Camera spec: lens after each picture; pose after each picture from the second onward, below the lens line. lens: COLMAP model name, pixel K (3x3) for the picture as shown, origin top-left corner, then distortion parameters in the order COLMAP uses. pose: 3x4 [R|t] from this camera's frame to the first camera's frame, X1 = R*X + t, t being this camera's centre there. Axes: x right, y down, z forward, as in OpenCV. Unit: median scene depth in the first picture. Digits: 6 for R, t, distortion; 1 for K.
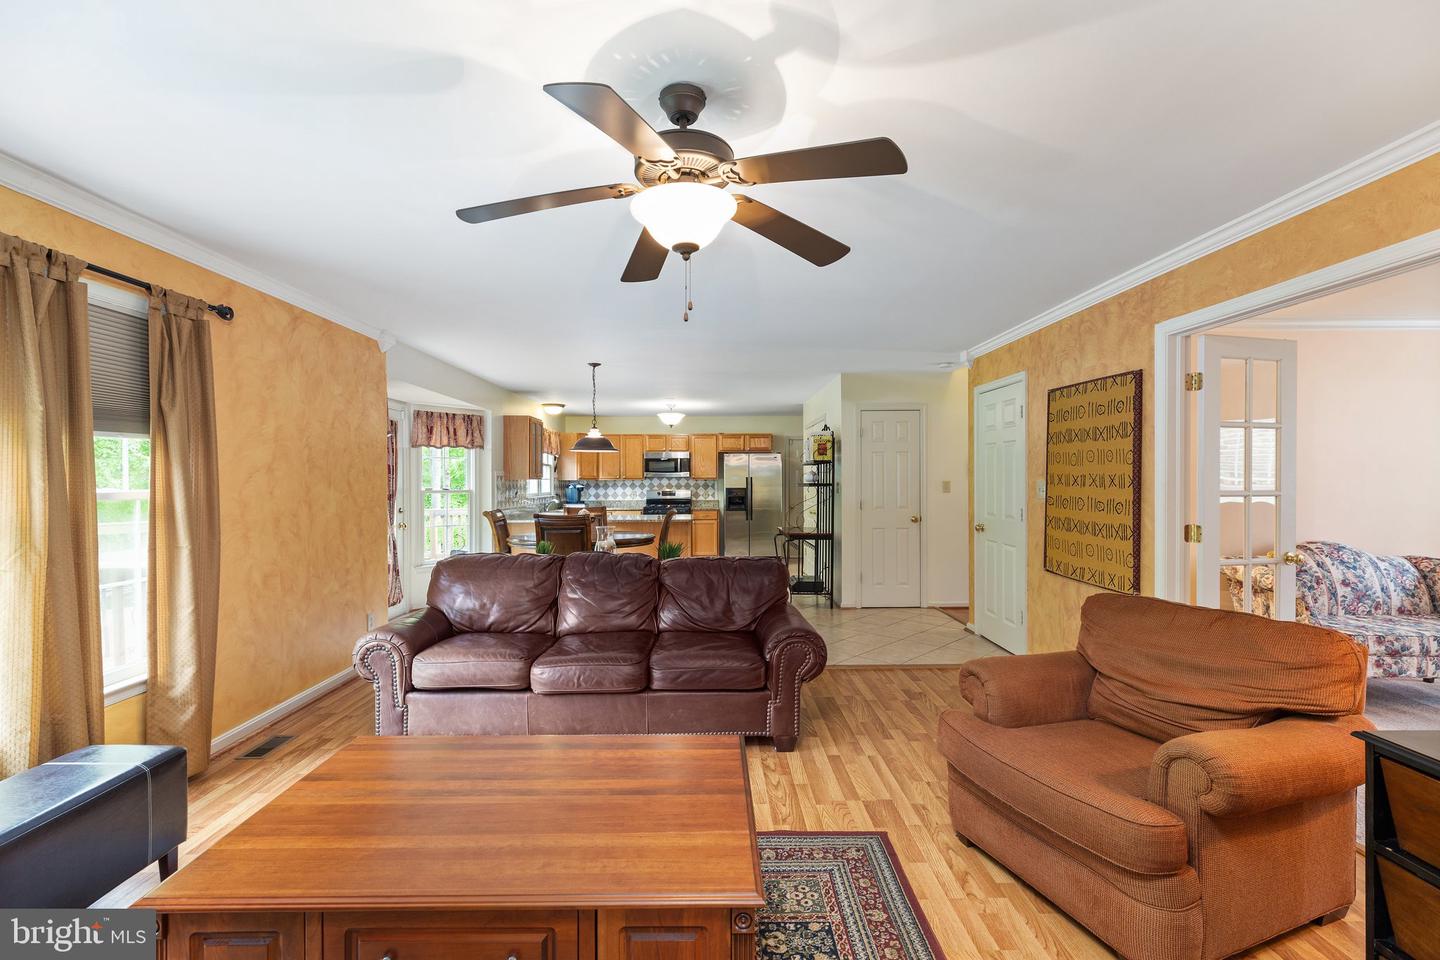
lens RADIAL K [[644.1, 0, 710.2], [0, 644.1, 482.8], [0, 0, 1]] dist [0.003606, 0.000236]
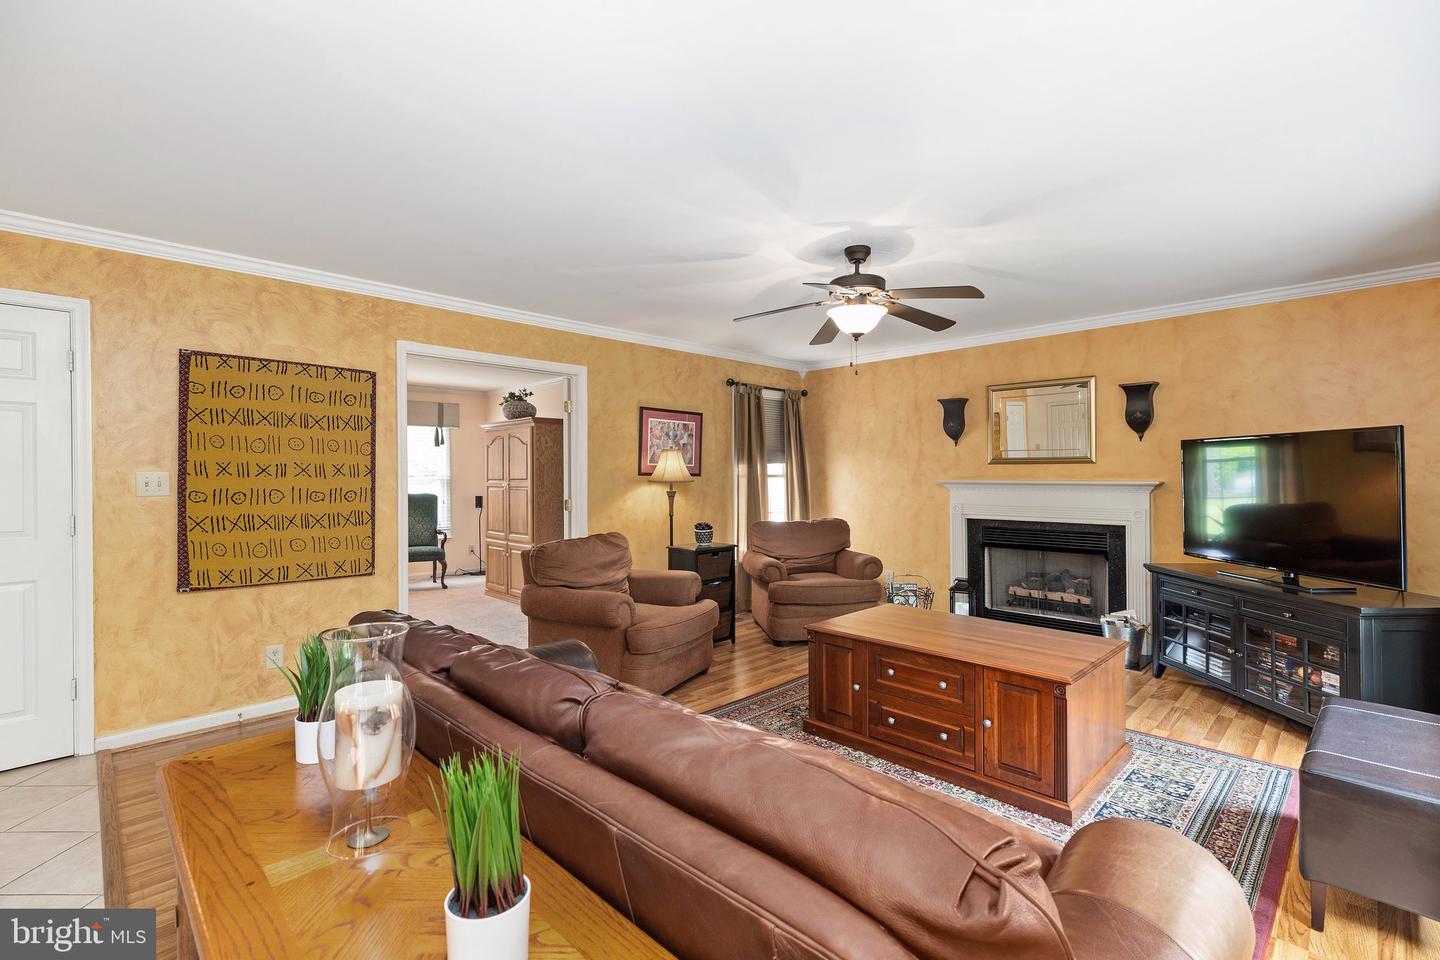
lens RADIAL K [[644.1, 0, 721.5], [0, 644.1, 475.2], [0, 0, 1]] dist [0.003606, 0.000236]
pose [[-0.701626, 0.005524, 0.712524, -0.533581], [0.011702, 0.999924, 0.003771, 0.008057], [-0.712449, 0.010984, -0.701638, 1.284941]]
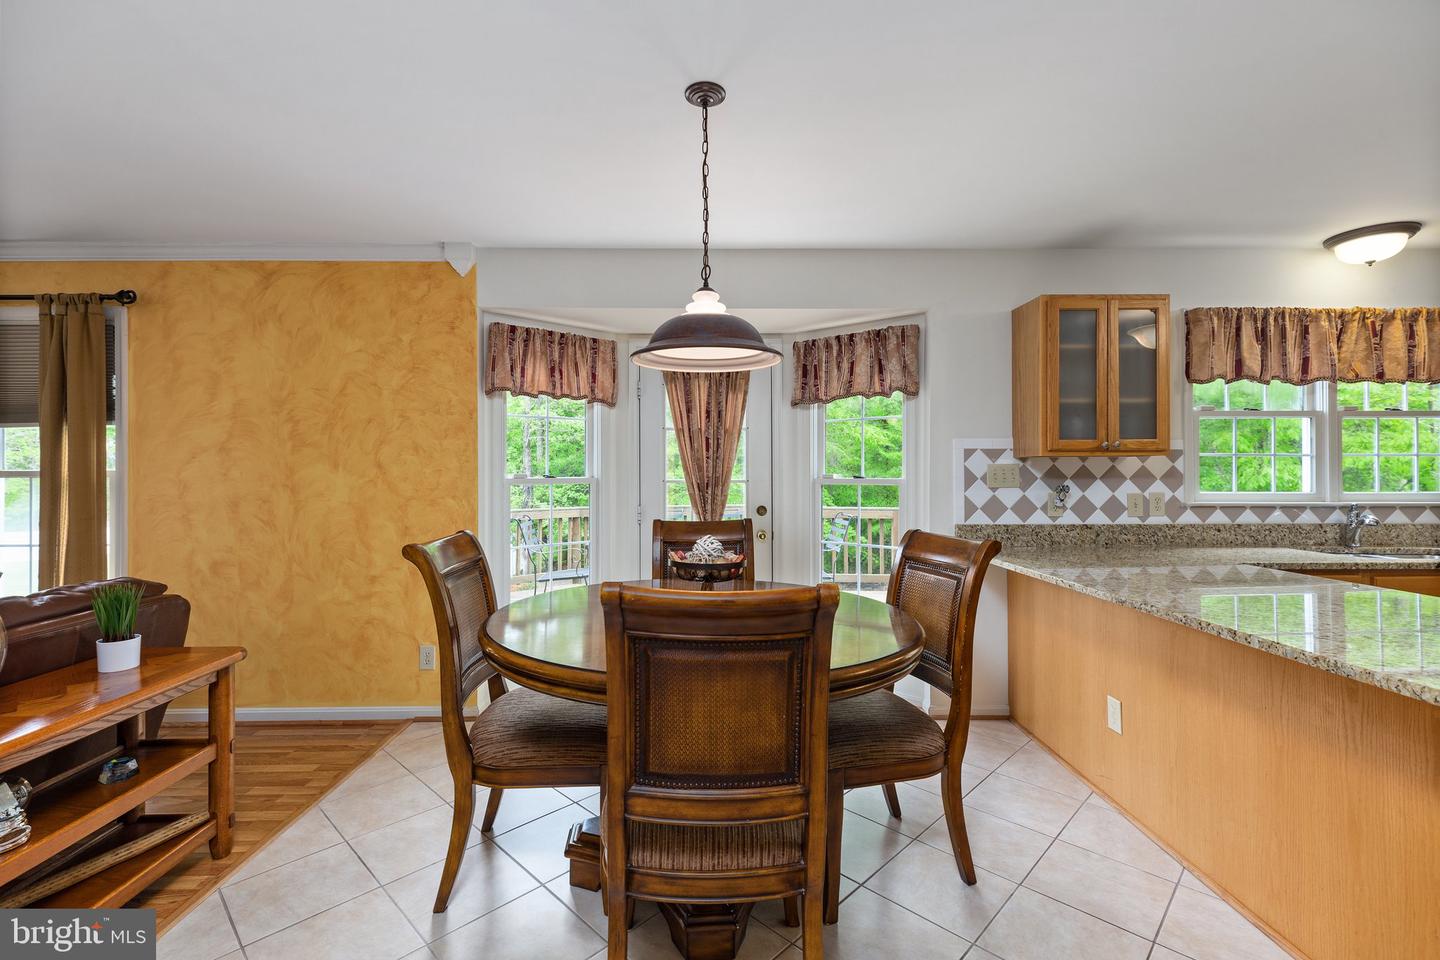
lens RADIAL K [[644.1, 0, 713.9], [0, 644.1, 471.8], [0, 0, 1]] dist [0.003606, 0.000236]
pose [[0.008085, -0.000816, -0.999967, 0.249595], [-0.001310, 0.999999, -0.000826, 0.011755], [0.999966, 0.001317, 0.008084, 1.696416]]
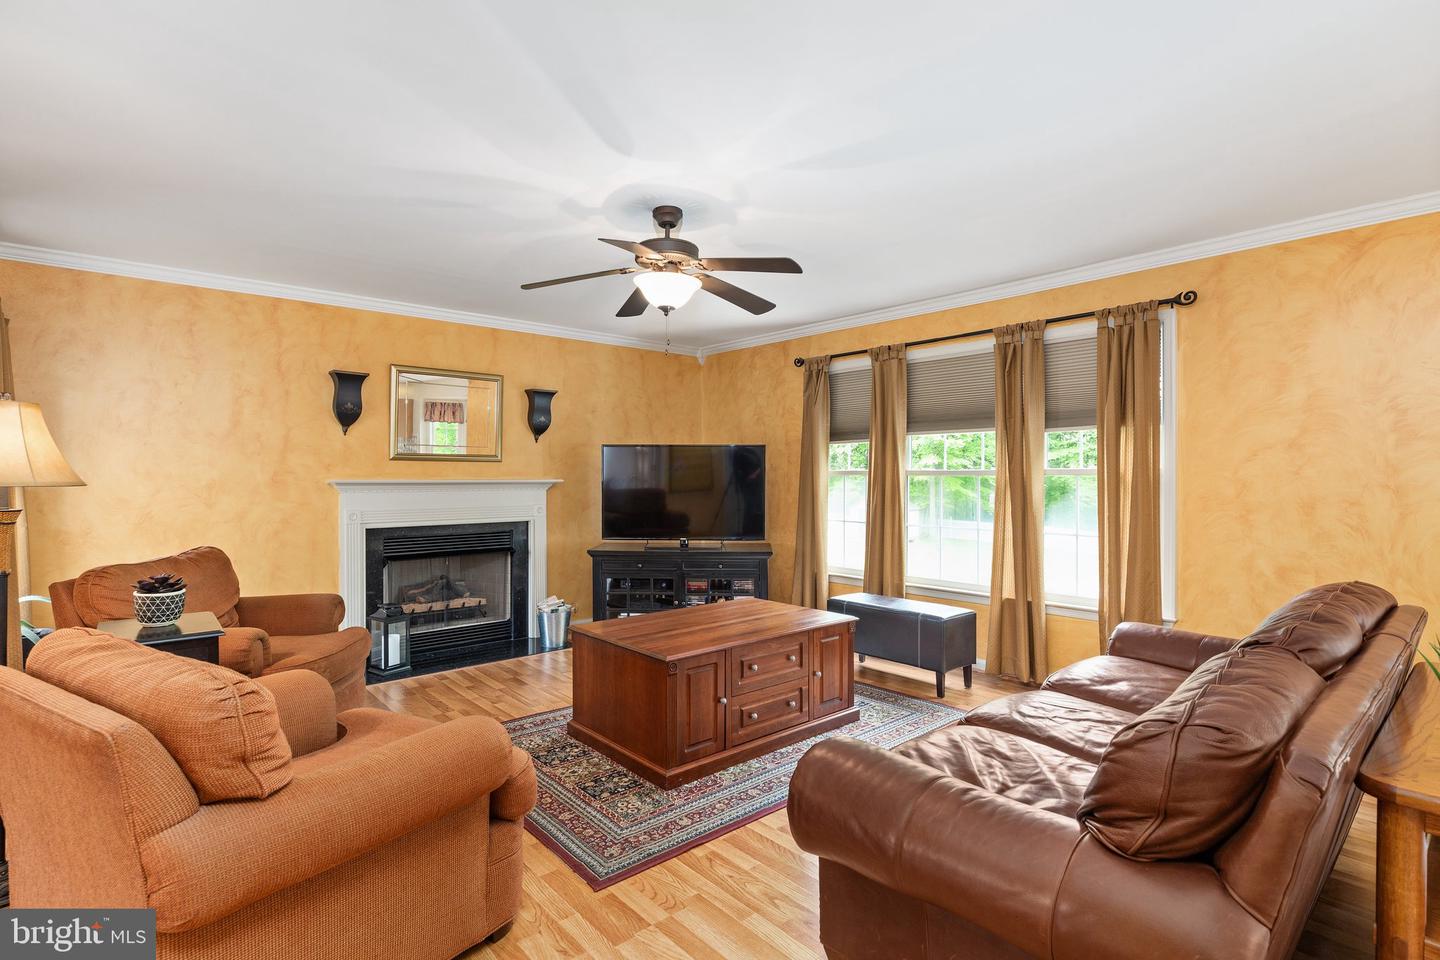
lens RADIAL K [[696.4, 0, 717.3], [0, 696.4, 476.6], [0, 0, 1]] dist [-0.003230, 0.000079]
pose [[-0.756450, 0.005784, -0.654026, 0.493206], [-0.001531, 0.999942, 0.010614, 0.011912], [0.654050, 0.009030, -0.756397, 1.196116]]
